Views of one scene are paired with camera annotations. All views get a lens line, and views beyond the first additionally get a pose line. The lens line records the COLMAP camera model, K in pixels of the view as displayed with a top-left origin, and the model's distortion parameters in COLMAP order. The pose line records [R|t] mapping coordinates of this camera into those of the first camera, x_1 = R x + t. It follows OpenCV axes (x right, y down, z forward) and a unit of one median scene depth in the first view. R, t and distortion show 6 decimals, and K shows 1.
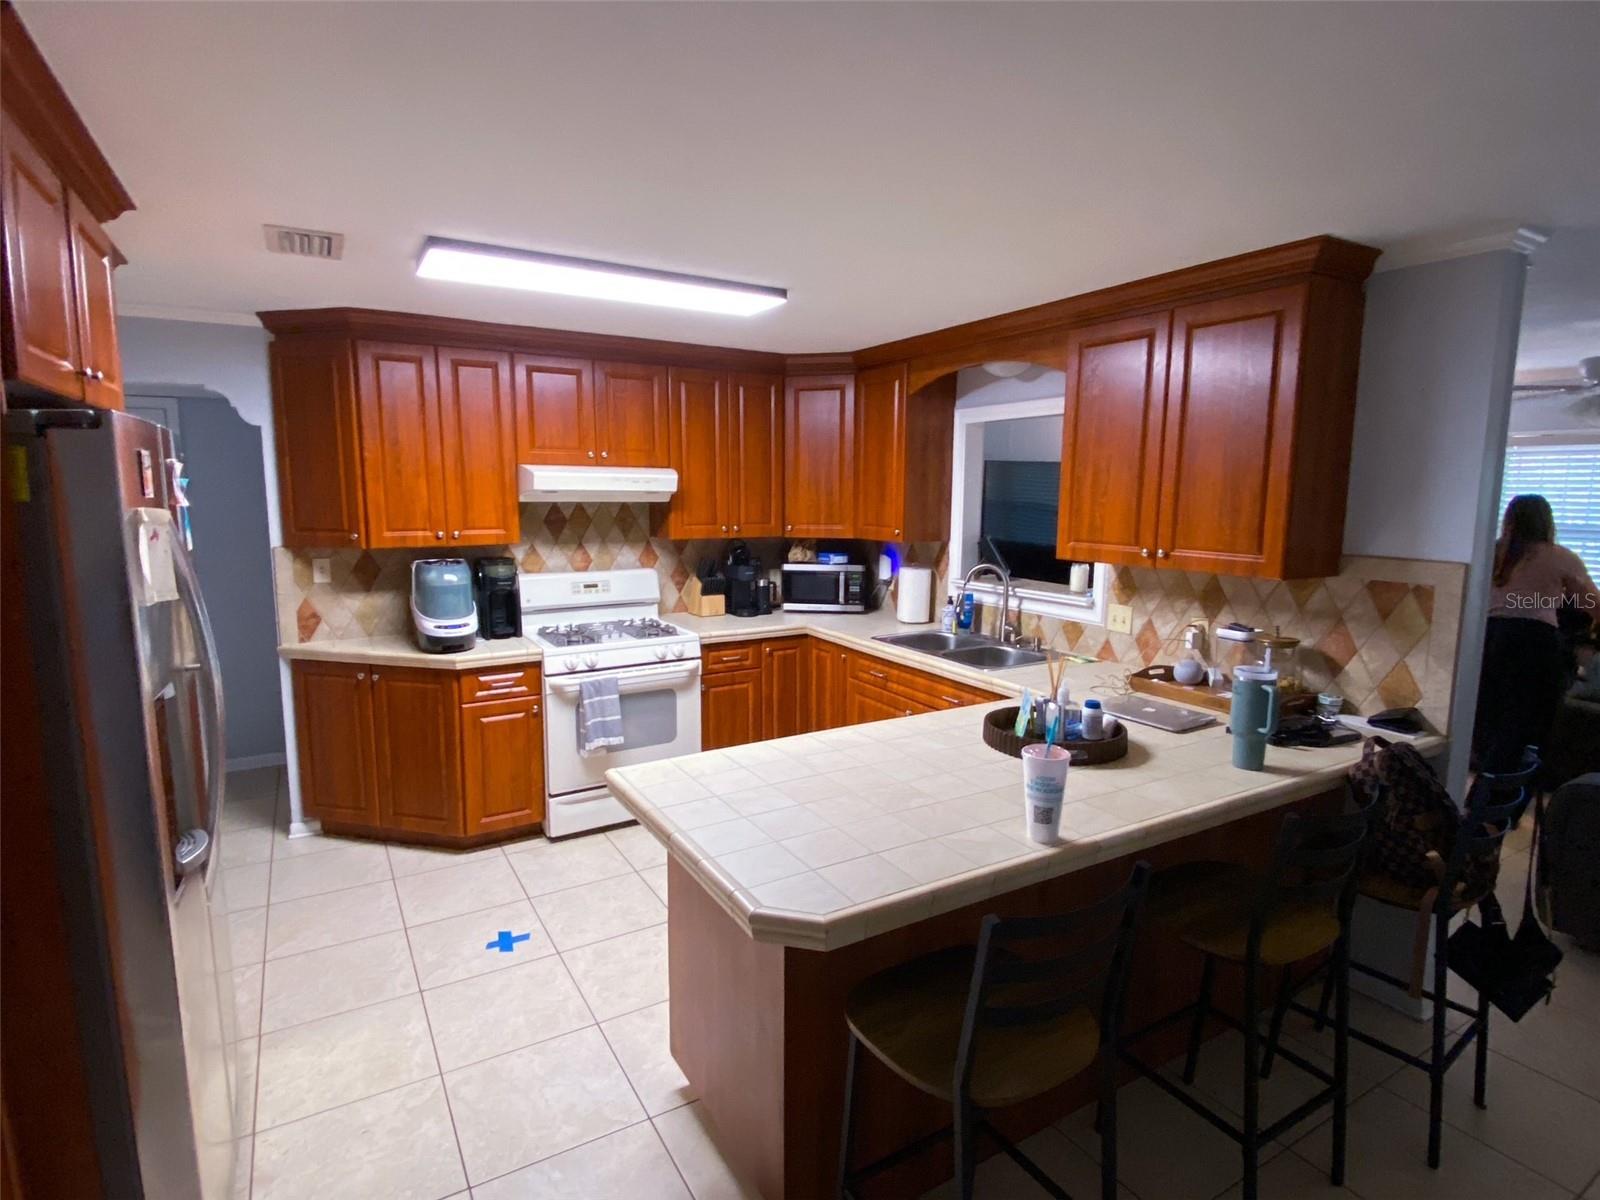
lens RADIAL K [[821.9, 0, 800.0], [0, 821.9, 600.0], [0, 0, 1]] dist [0.040408, -0.034596]
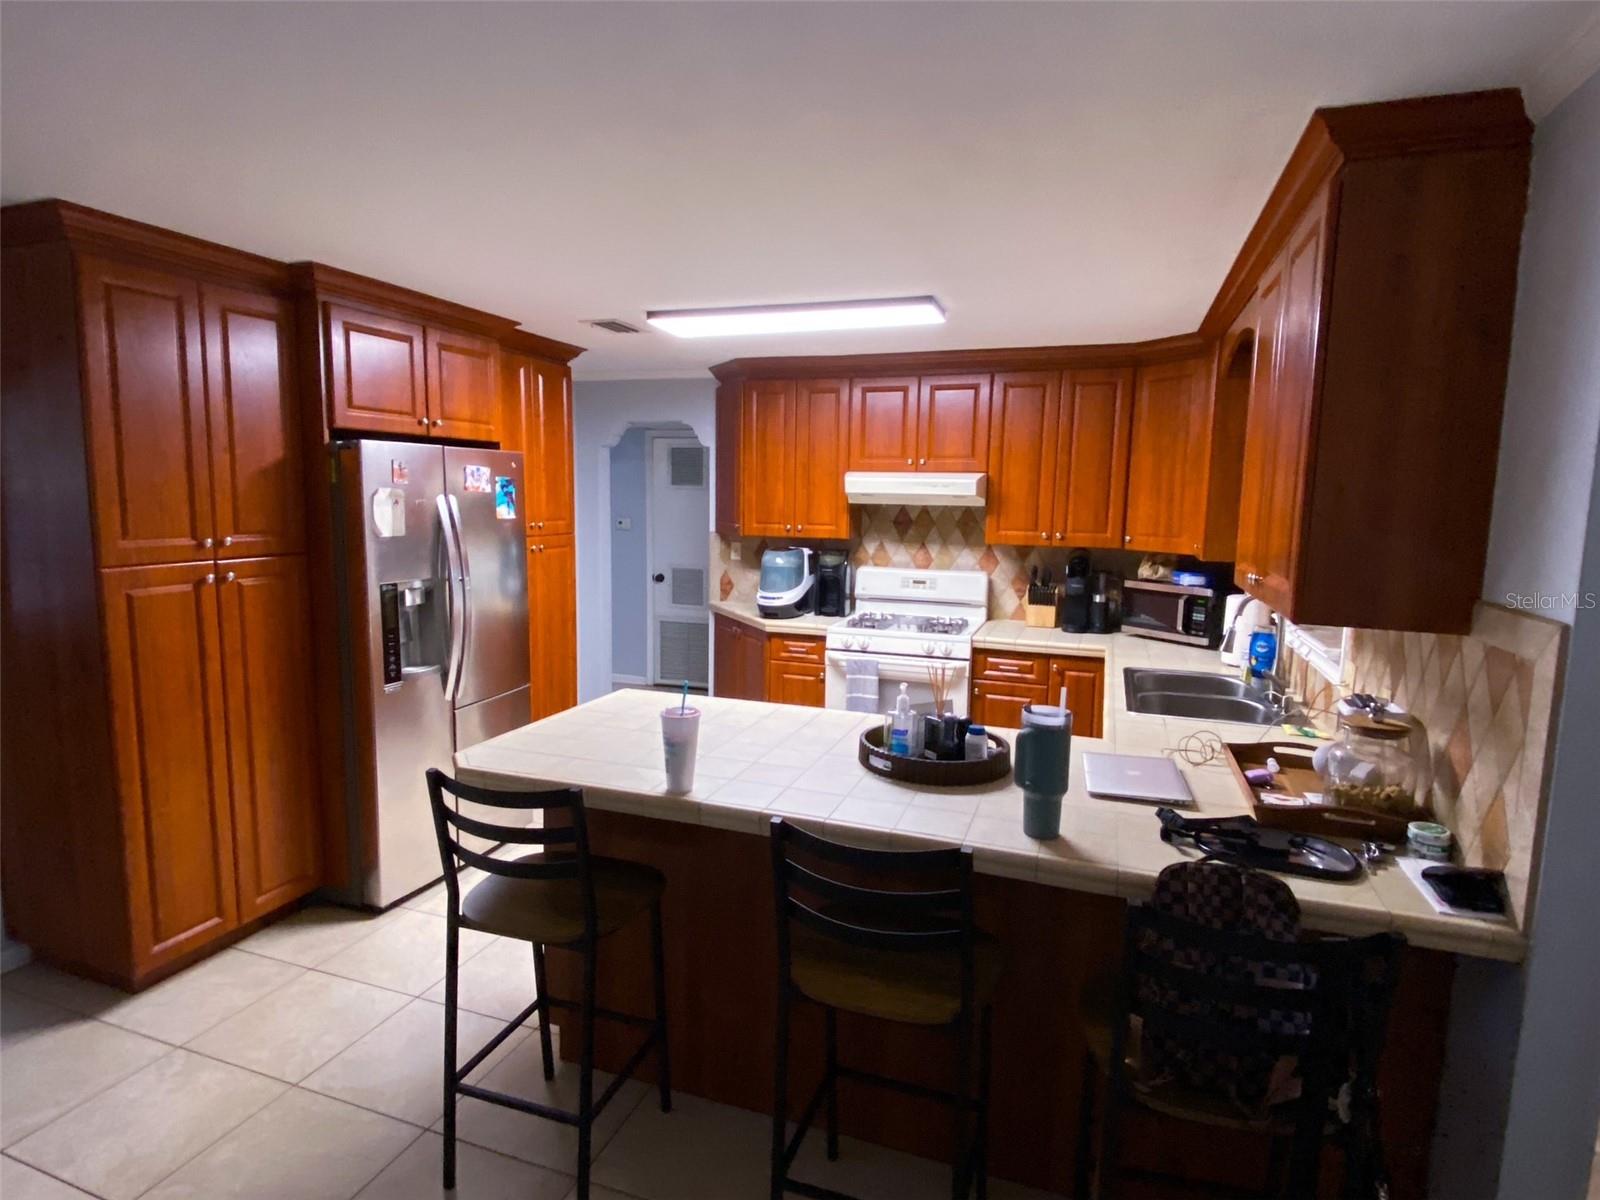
lens RADIAL K [[868.6, 0, 800.0], [0, 868.6, 600.0], [0, 0, 1]] dist [-0.000944, -0.003314]
pose [[0.629099, 0.099659, -0.770910, 0.549663], [-0.121447, 0.992170, 0.029156, -0.008209], [0.767779, 0.075283, 0.636277, 0.154799]]
